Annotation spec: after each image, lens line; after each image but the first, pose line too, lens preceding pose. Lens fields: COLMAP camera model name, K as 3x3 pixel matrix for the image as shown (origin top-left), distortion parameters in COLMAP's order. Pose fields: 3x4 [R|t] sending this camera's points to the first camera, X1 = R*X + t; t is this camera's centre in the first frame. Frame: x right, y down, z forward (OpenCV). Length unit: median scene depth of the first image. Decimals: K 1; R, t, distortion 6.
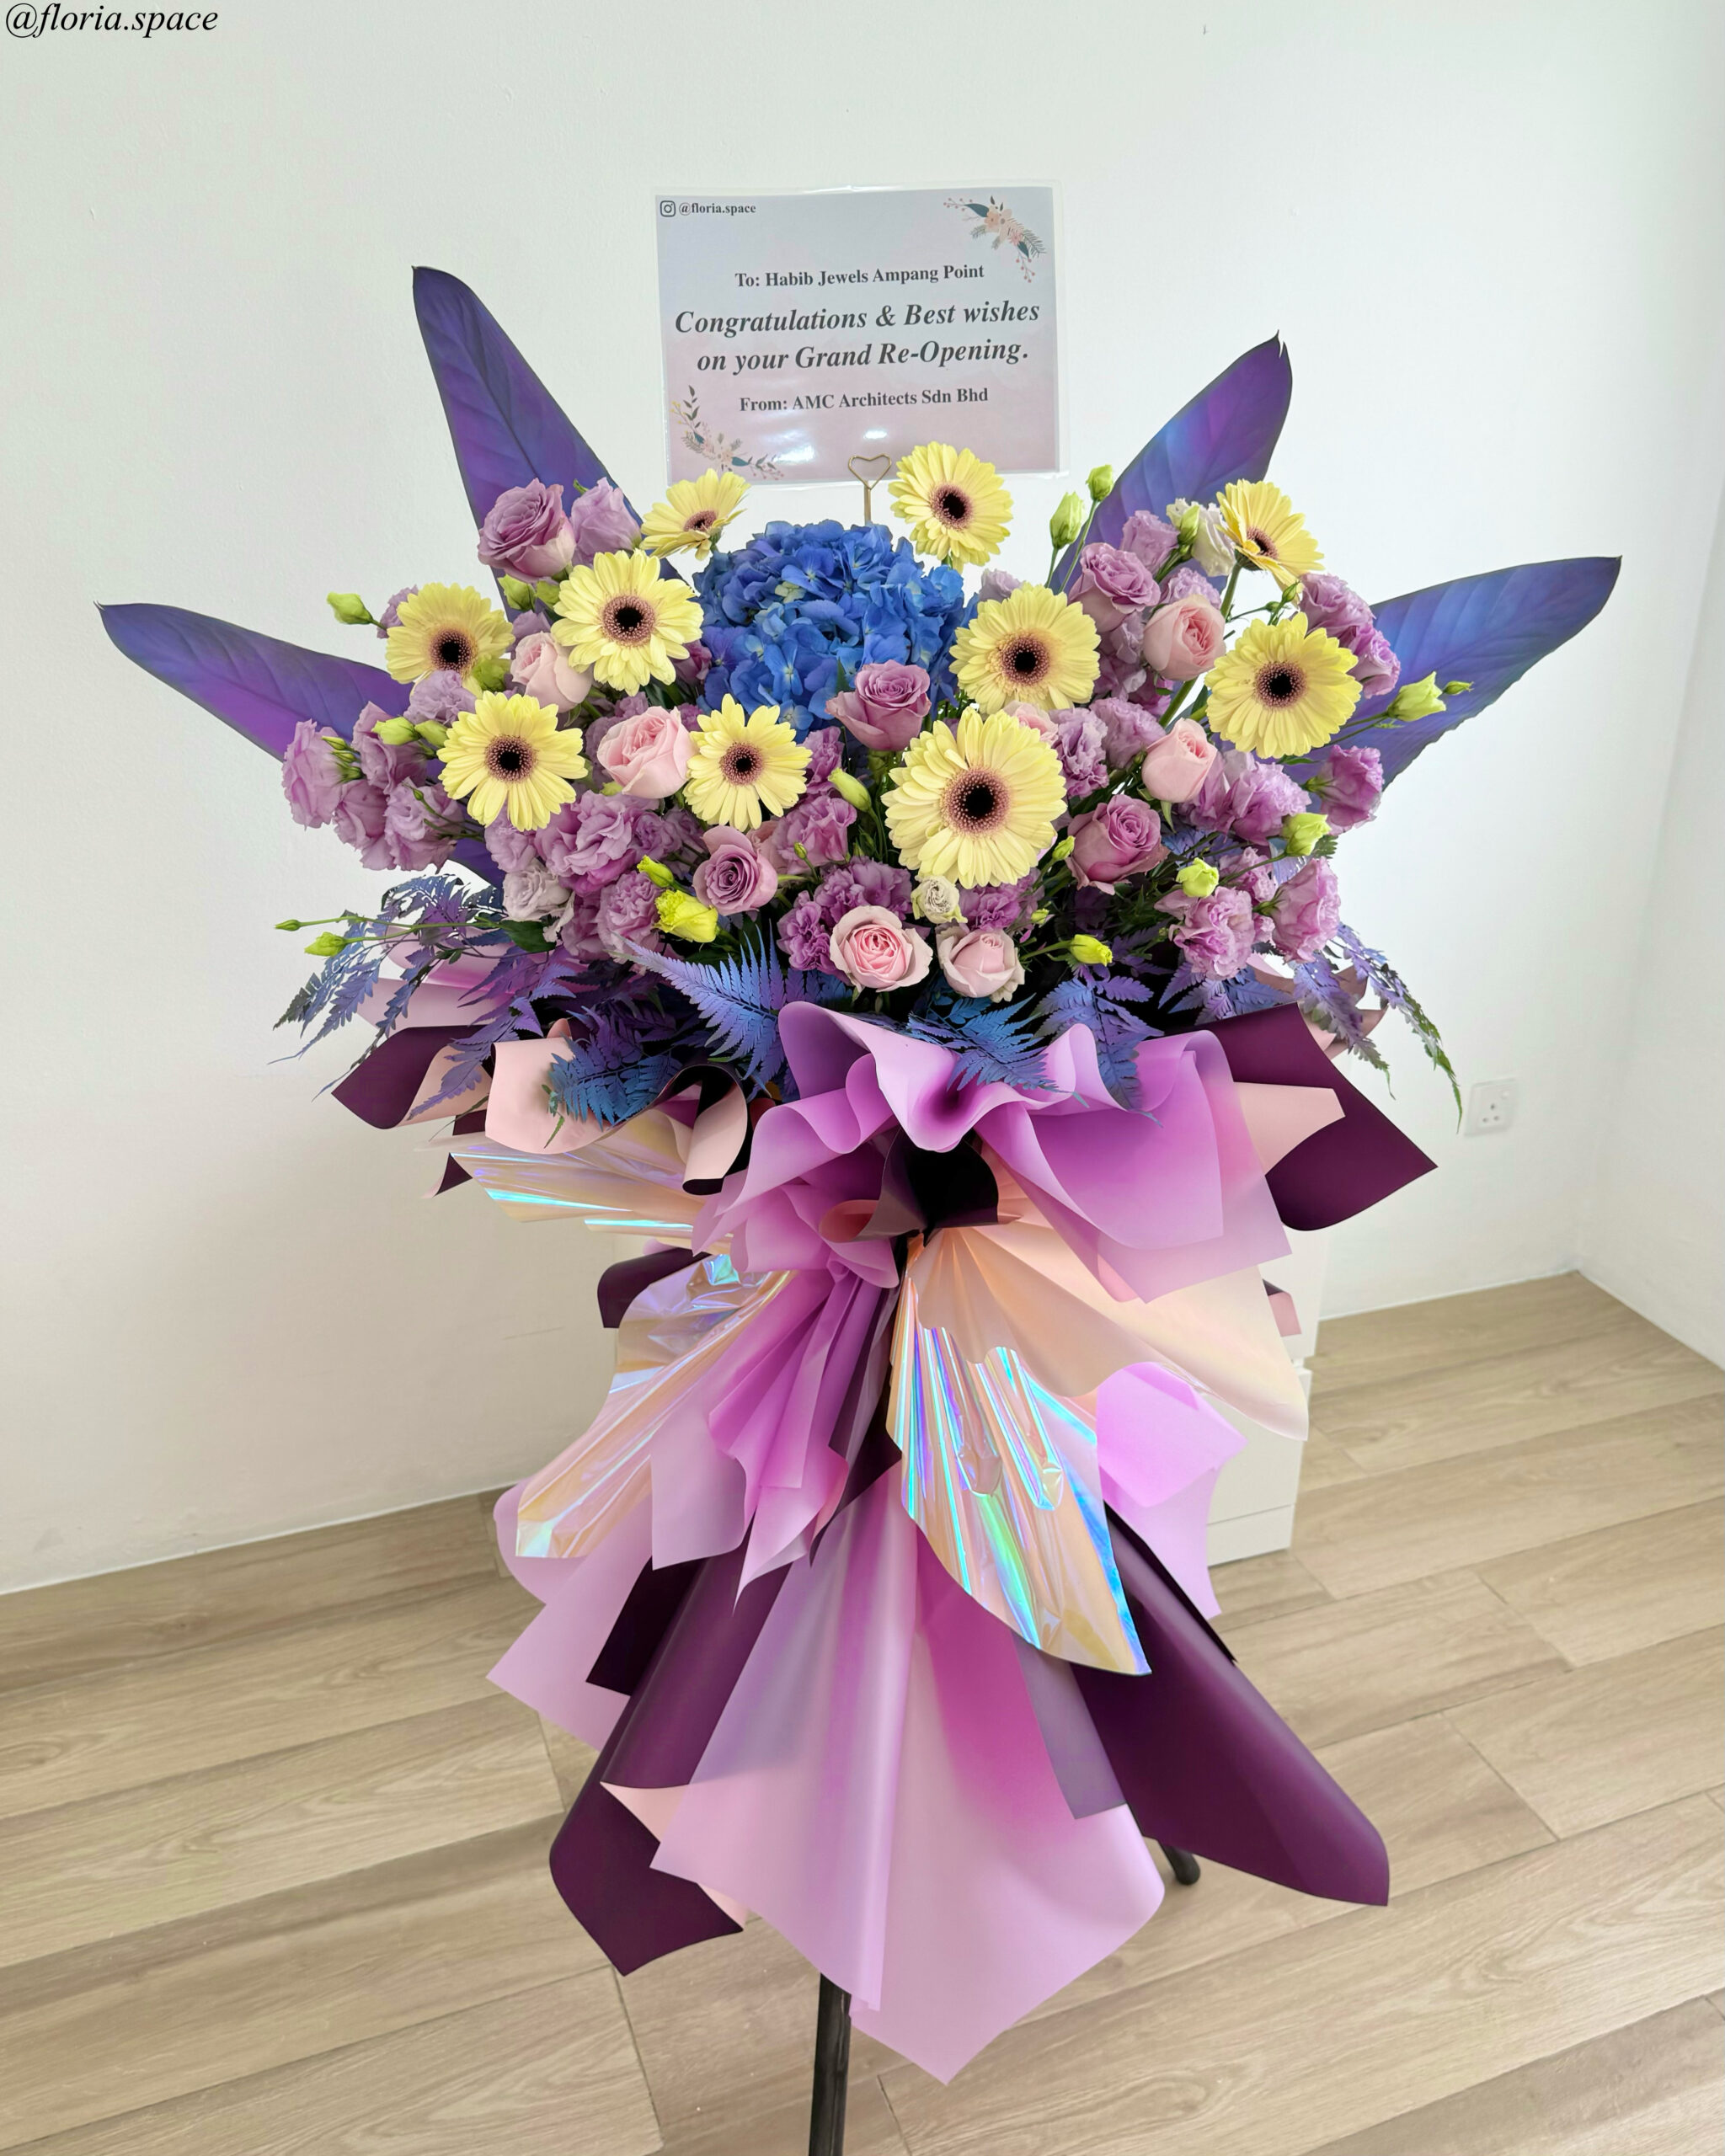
lens RADIAL K [[1888.5, 0, 853.7], [0, 1888.5, 1080.6], [0, 0, 1]] dist [0.178724, -0.408532]
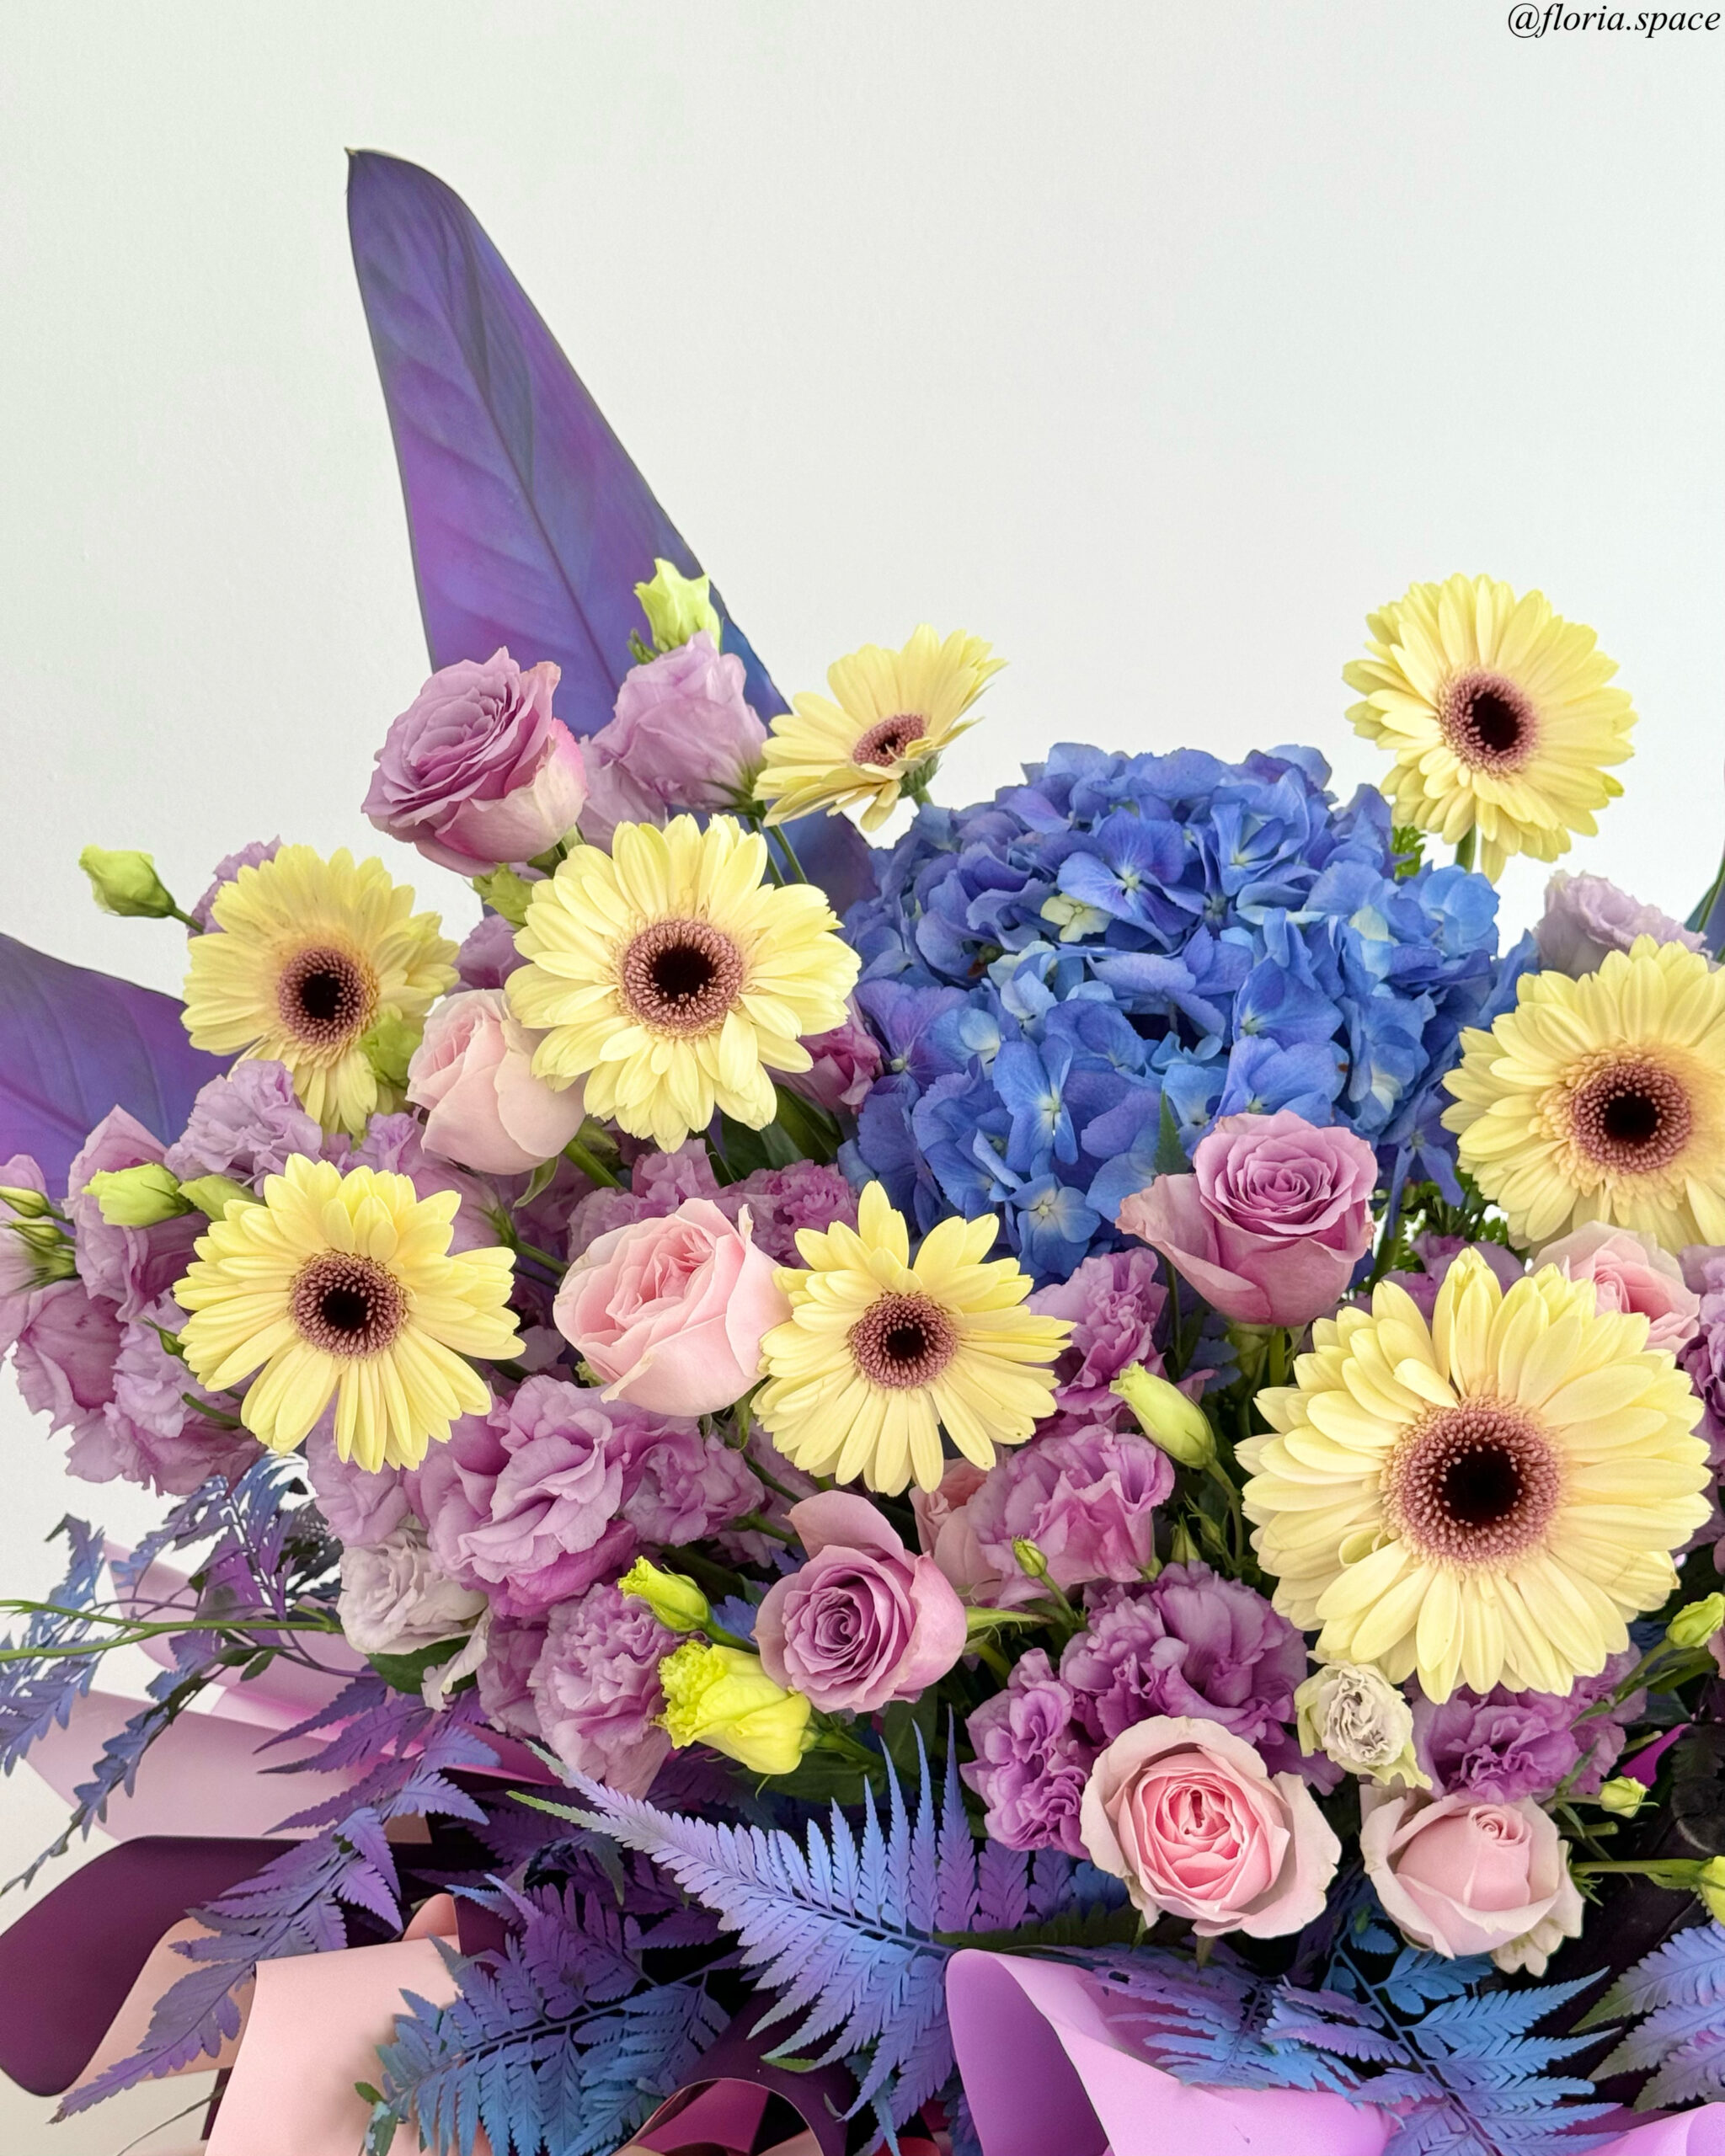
lens RADIAL K [[3356.4, 0, 868.6], [0, 3356.4, 1128.5], [0, 0, 1]] dist [0.125291, 0.005754]
pose [[0.984314, 0.068671, -0.162513, 0.048432], [-0.084518, 0.992101, -0.092692, -0.141251], [0.154864, 0.104973, 0.982343, 0.270712]]
